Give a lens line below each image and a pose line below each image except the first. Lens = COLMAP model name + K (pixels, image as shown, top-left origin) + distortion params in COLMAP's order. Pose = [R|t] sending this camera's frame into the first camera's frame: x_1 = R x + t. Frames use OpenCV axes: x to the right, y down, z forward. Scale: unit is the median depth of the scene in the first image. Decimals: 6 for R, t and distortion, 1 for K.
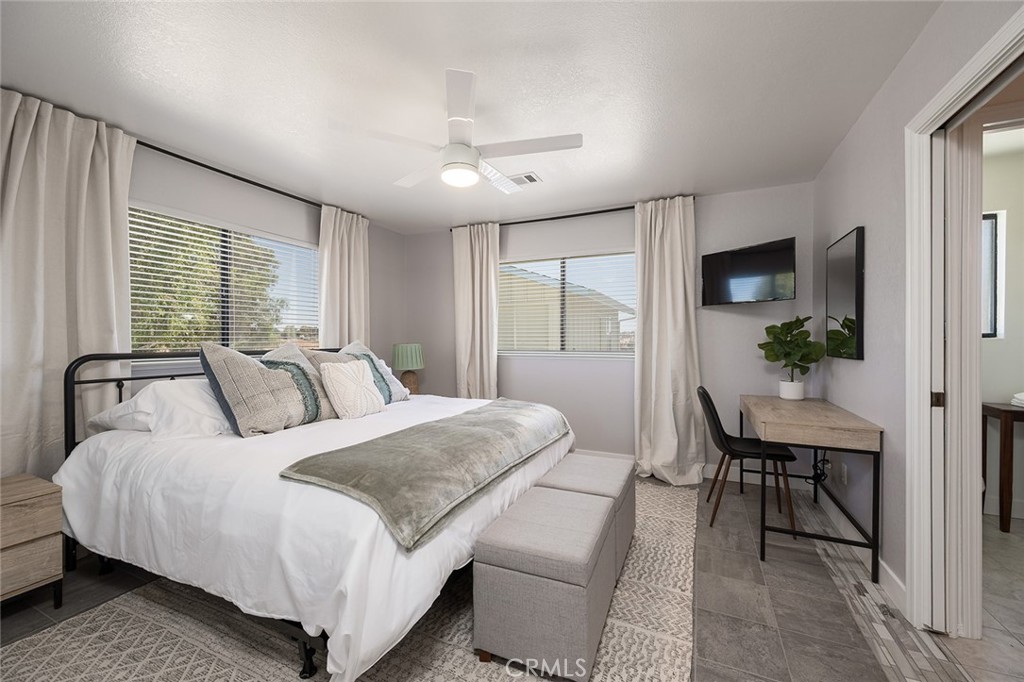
lens RADIAL K [[399.7, 0, 514.2], [0, 399.7, 340.1], [0, 0, 1]] dist [-0.000683, -0.000411]
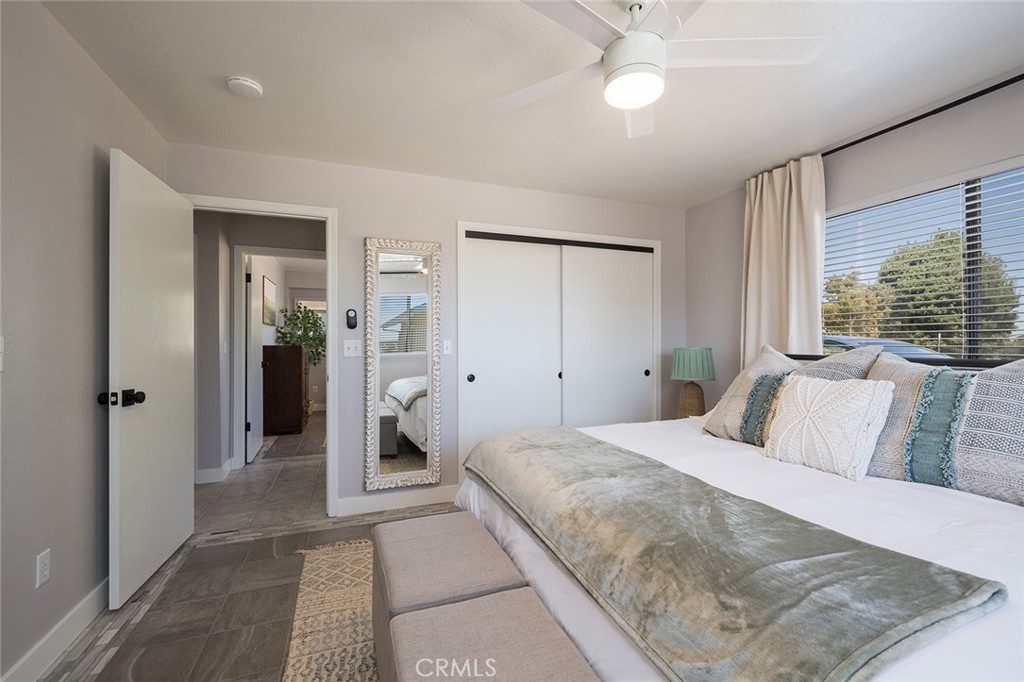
lens RADIAL K [[430.7, 0, 512.0], [0, 430.7, 341.0], [0, 0, 1]] dist [0.000712, -0.000087]
pose [[-0.699893, -0.000890, -0.714247, 0.363889], [0.000086, 0.999999, -0.001331, -0.002919], [0.714247, -0.000993, -0.699893, 0.985453]]
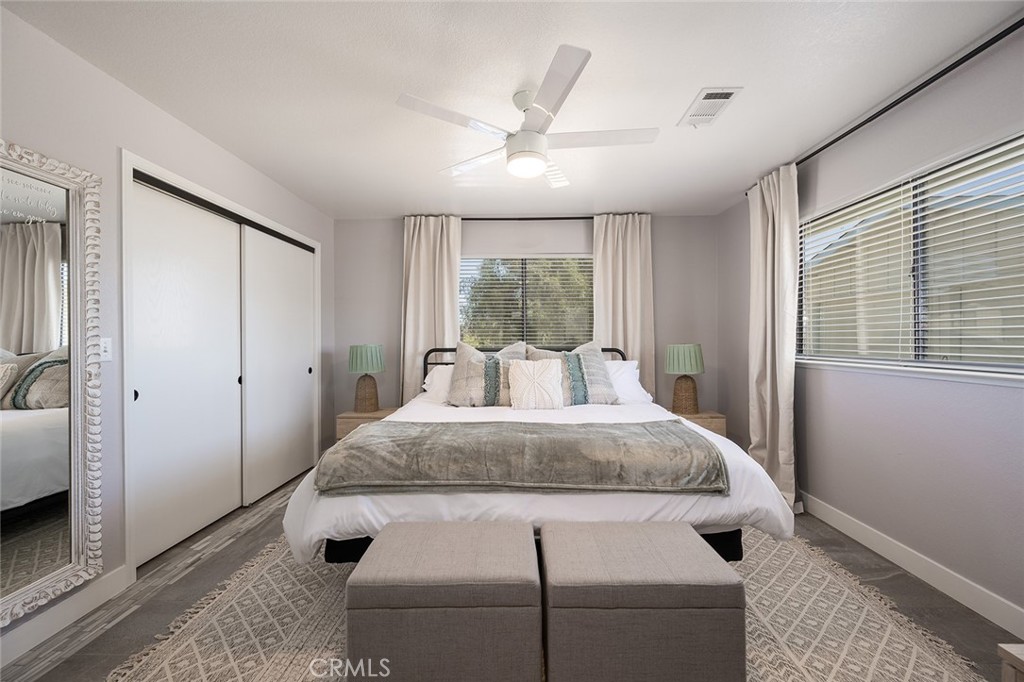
lens RADIAL K [[399.7, 0, 514.2], [0, 399.7, 340.1], [0, 0, 1]] dist [-0.000683, -0.000411]
pose [[0.404163, -0.000425, -0.914687, 0.521151], [0.001718, 0.999998, 0.000295, -0.001165], [0.914685, -0.001691, 0.404163, 0.433782]]
